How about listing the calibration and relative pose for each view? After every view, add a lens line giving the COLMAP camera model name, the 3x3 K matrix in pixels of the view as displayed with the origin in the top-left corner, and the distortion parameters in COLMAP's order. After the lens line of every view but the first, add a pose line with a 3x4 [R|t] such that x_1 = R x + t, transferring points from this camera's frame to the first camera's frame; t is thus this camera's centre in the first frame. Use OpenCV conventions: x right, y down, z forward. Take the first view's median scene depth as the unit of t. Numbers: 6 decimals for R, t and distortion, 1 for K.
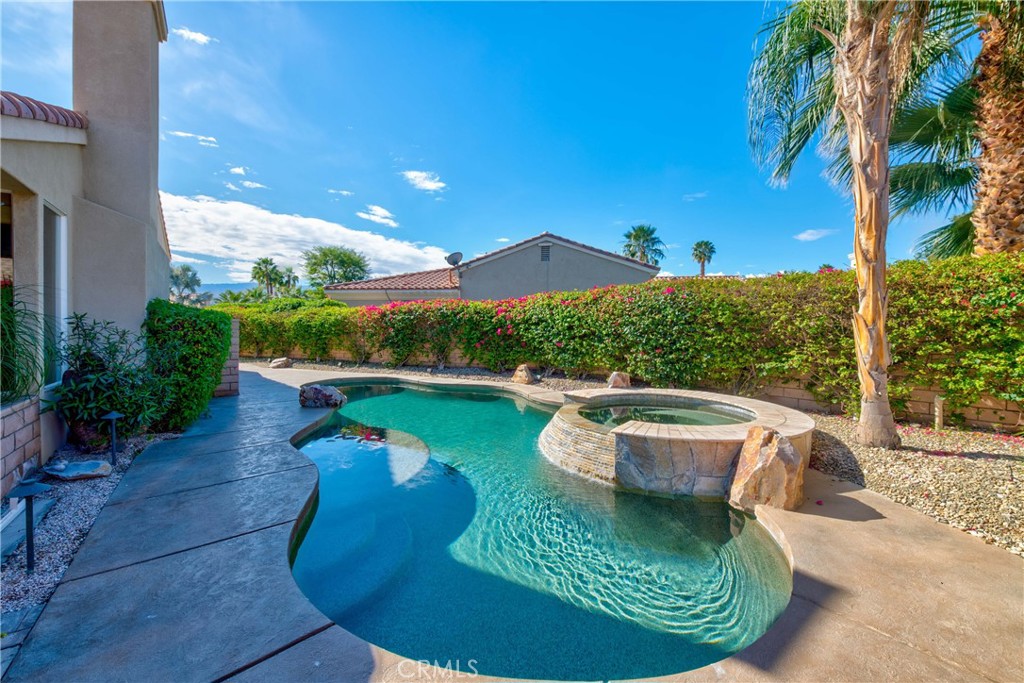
lens RADIAL K [[405.1, 0, 511.5], [0, 405.1, 336.5], [0, 0, 1]] dist [0.012271, -0.003949]
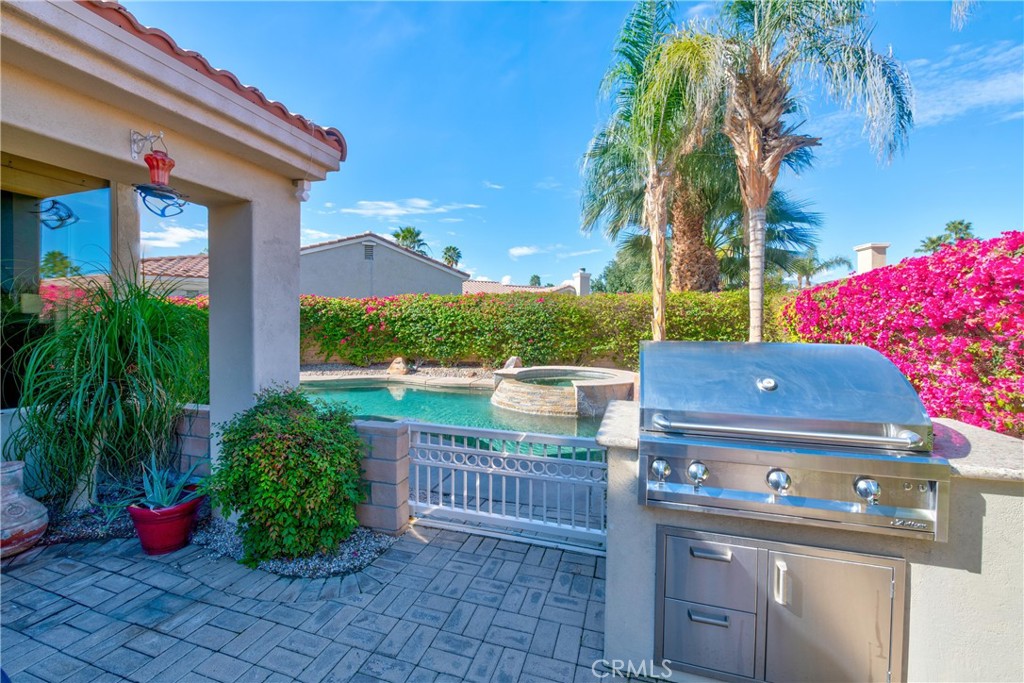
lens RADIAL K [[405.1, 0, 513.1], [0, 405.1, 336.5], [0, 0, 1]] dist [0.012271, -0.003949]
pose [[0.816802, -0.014815, 0.576728, -0.379076], [0.009026, 0.999876, 0.012902, -0.000415], [-0.576848, -0.005332, 0.816834, -0.103045]]
